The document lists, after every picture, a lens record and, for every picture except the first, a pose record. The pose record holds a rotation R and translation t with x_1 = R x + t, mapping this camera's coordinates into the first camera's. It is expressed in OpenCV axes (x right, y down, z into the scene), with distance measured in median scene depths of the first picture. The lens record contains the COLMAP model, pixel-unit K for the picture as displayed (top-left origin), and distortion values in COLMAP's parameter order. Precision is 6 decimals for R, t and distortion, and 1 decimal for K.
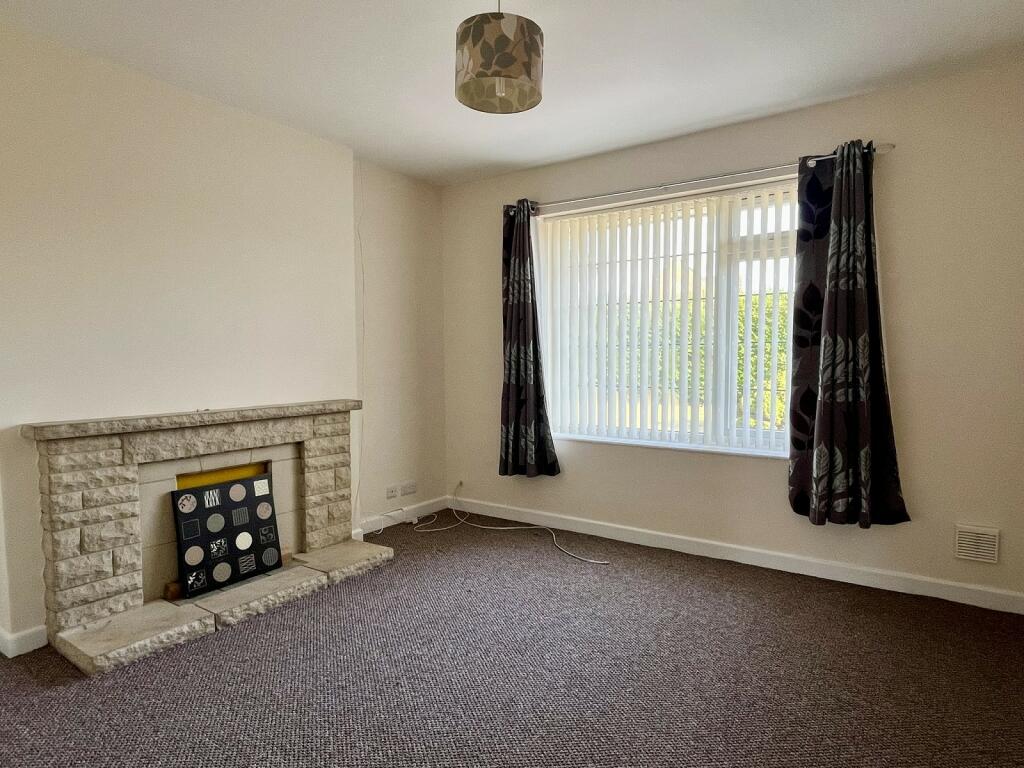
lens RADIAL K [[572.9, 0, 516.4], [0, 572.9, 385.1], [0, 0, 1]] dist [-0.005219, 0.002659]
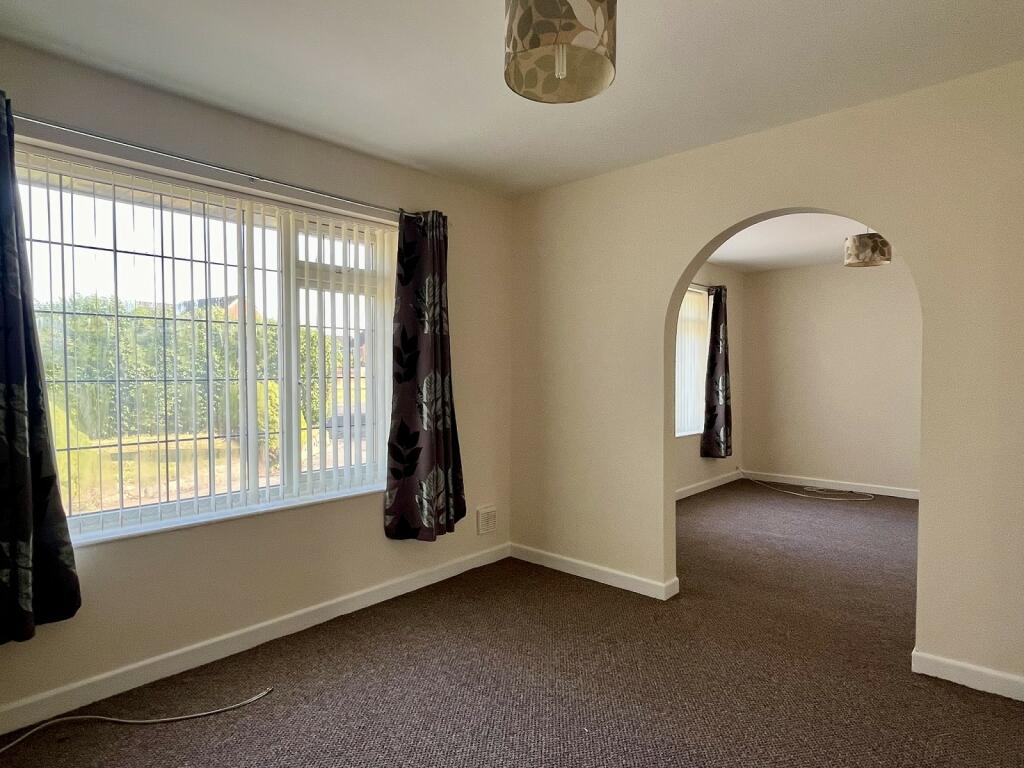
lens RADIAL K [[572.9, 0, 509.2], [0, 572.9, 385.5], [0, 0, 1]] dist [-0.005219, 0.002659]
pose [[0.172059, -0.018633, 0.984910, -0.482437], [0.053246, 0.998535, 0.009589, -0.056942], [-0.983647, 0.050793, 0.172799, 0.562044]]
